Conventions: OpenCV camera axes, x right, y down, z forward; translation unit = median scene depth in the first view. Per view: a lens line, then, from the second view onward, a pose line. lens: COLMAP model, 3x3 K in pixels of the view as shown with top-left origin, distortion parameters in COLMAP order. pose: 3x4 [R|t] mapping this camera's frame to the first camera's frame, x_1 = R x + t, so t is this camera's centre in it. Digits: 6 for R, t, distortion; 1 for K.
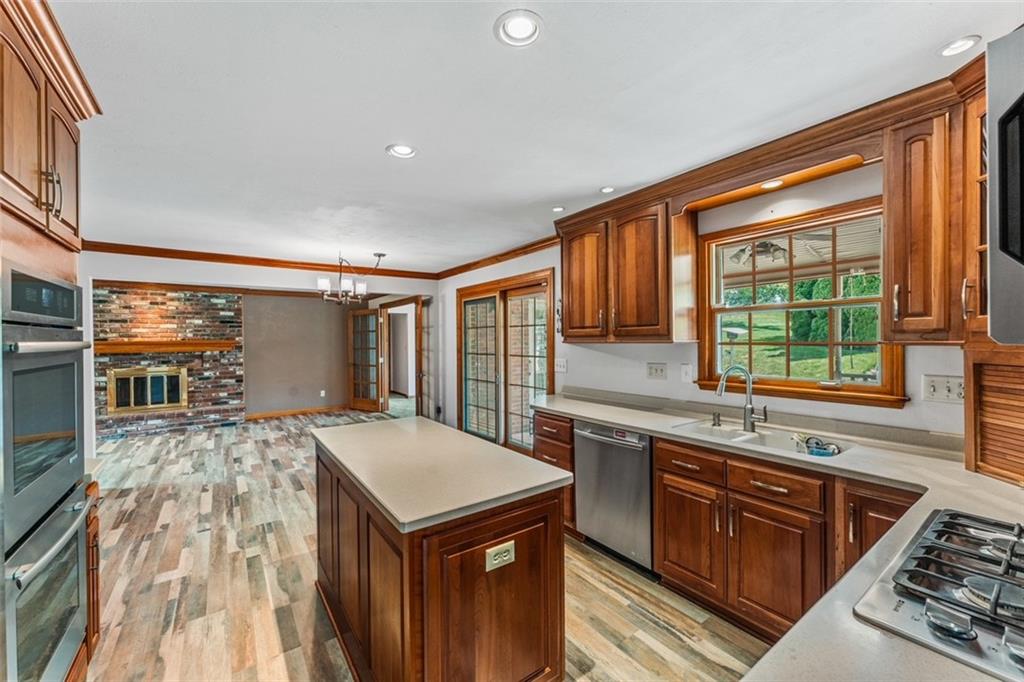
lens RADIAL K [[406.5, 0, 512.0], [0, 406.5, 341.0], [0, 0, 1]] dist [0.001584, 0.000094]
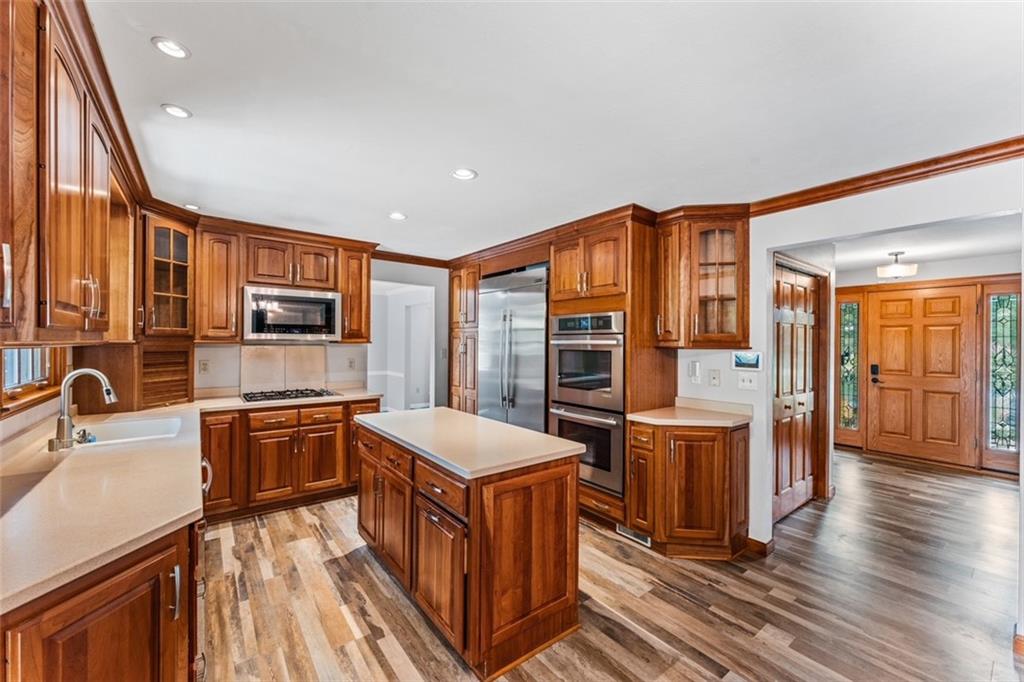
lens RADIAL K [[406.5, 0, 512.0], [0, 406.5, 341.0], [0, 0, 1]] dist [0.001584, 0.000094]
pose [[-0.999347, -0.000184, -0.036119, -0.116667], [-0.000369, 0.999987, 0.005100, -0.001499], [0.036117, 0.005110, -0.999334, 0.693368]]
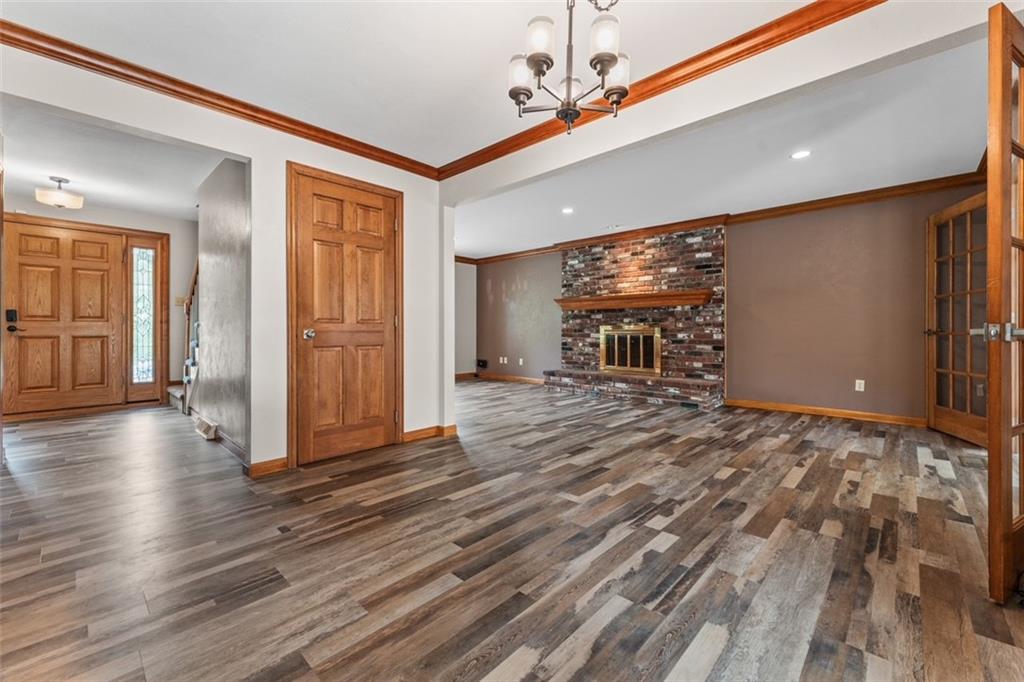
lens RADIAL K [[419.2, 0, 517.5], [0, 419.2, 329.8], [0, 0, 1]] dist [0.001177, -0.000031]
pose [[0.195543, 0.004745, -0.980684, -0.027342], [-0.005769, 0.999977, 0.003688, 0.074754], [0.980678, 0.004936, 0.195566, 0.591573]]
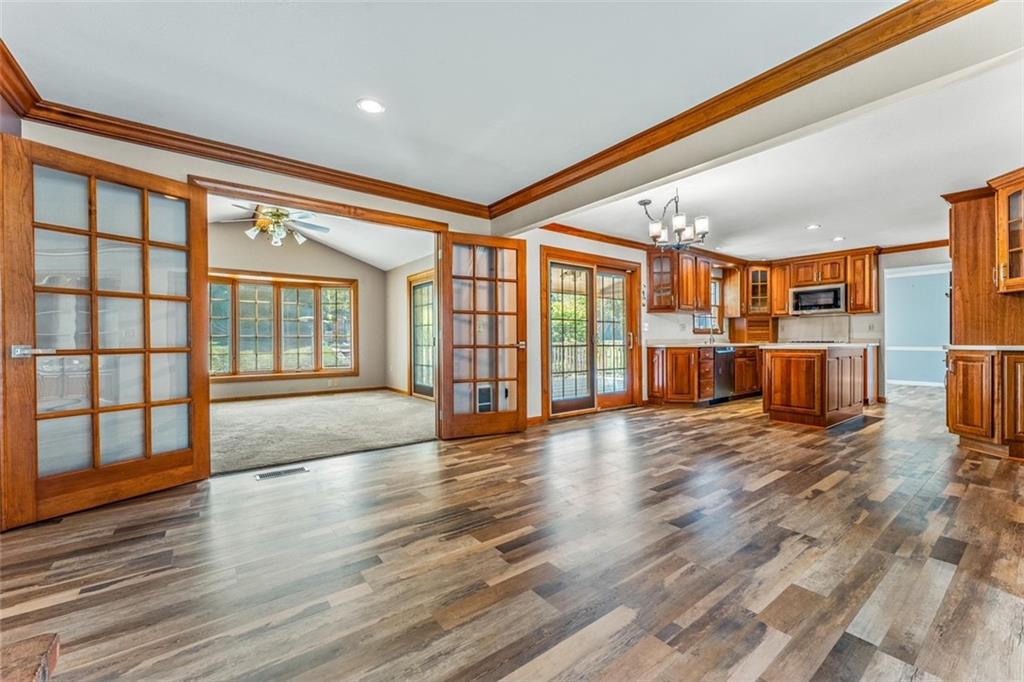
lens RADIAL K [[406.5, 0, 512.0], [0, 406.5, 341.0], [0, 0, 1]] dist [0.001584, 0.000094]
pose [[-0.020076, 0.009753, 0.999751, -0.866995], [0.007927, 0.999923, -0.009595, 0.075429], [-0.999767, 0.007732, -0.020151, 0.927679]]
